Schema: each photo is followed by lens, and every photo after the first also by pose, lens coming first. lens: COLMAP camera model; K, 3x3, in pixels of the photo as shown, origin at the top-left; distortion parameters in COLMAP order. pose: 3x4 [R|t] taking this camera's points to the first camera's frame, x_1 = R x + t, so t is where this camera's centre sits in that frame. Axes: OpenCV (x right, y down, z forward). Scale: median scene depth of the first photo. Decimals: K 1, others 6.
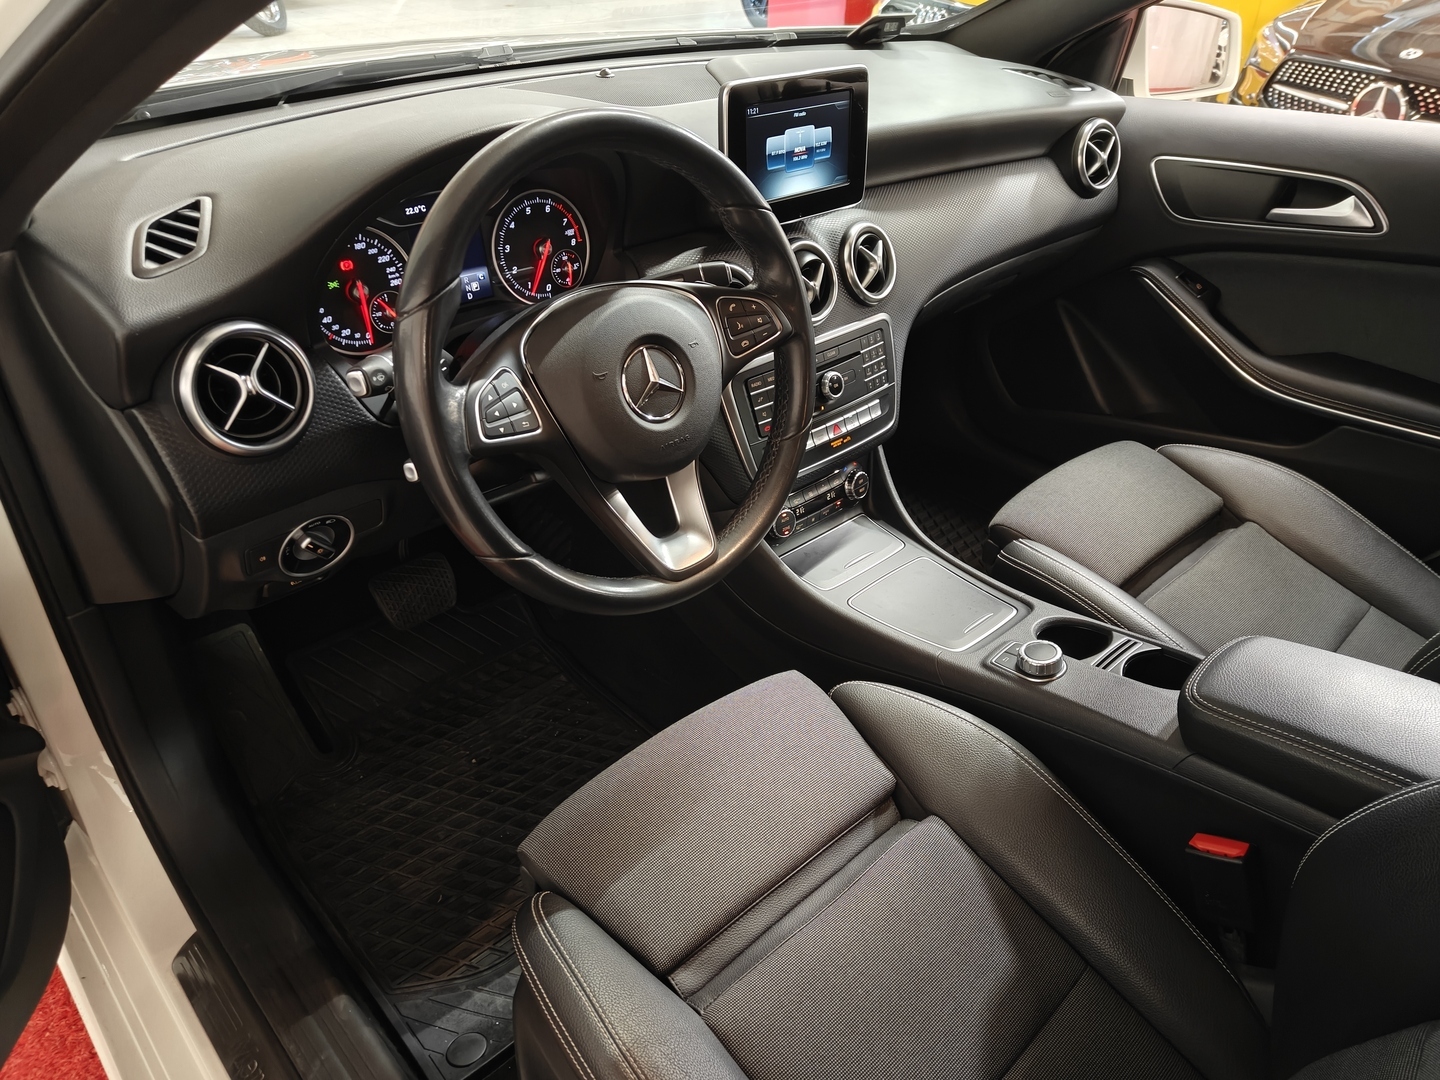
lens RADIAL K [[1030.2, 0, 704.9], [0, 1030.2, 541.5], [0, 0, 1]] dist [0.000485, 0.005746]
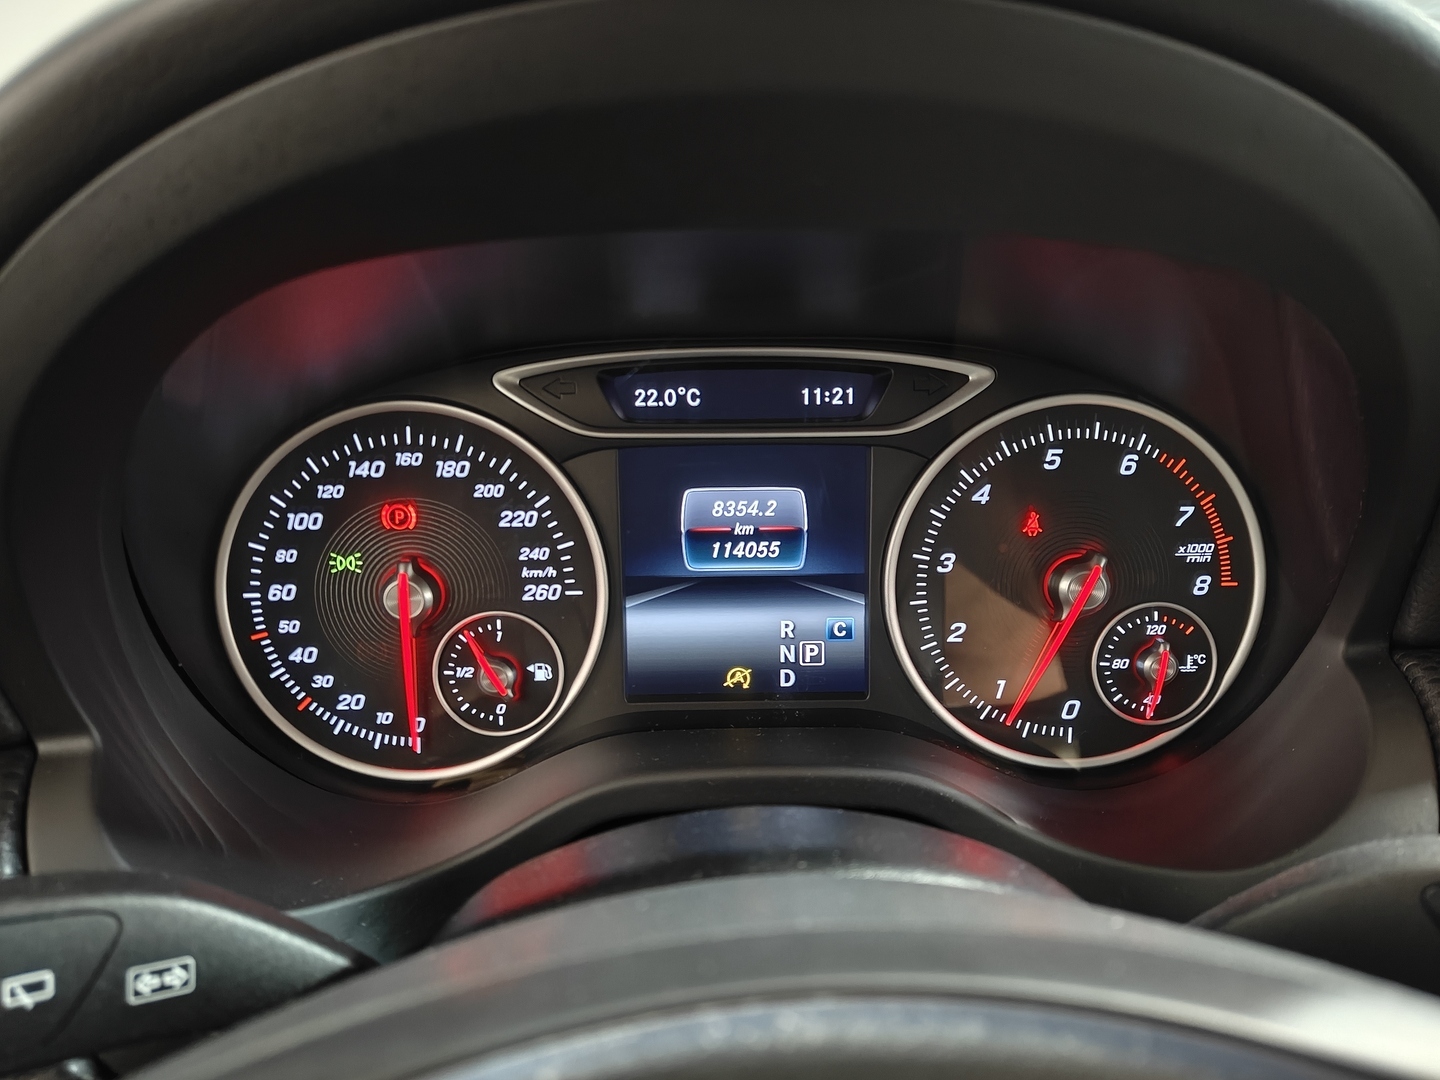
lens RADIAL K [[1026.0, 0, 720.0], [0, 1026.0, 540.0], [0, 0, 1]] dist [0.001863, -0.002445]
pose [[0.755696, 0.179405, -0.629871, -0.048582], [-0.338829, 0.930133, -0.141587, -0.213819], [0.560462, 0.320415, 0.763686, 0.692352]]
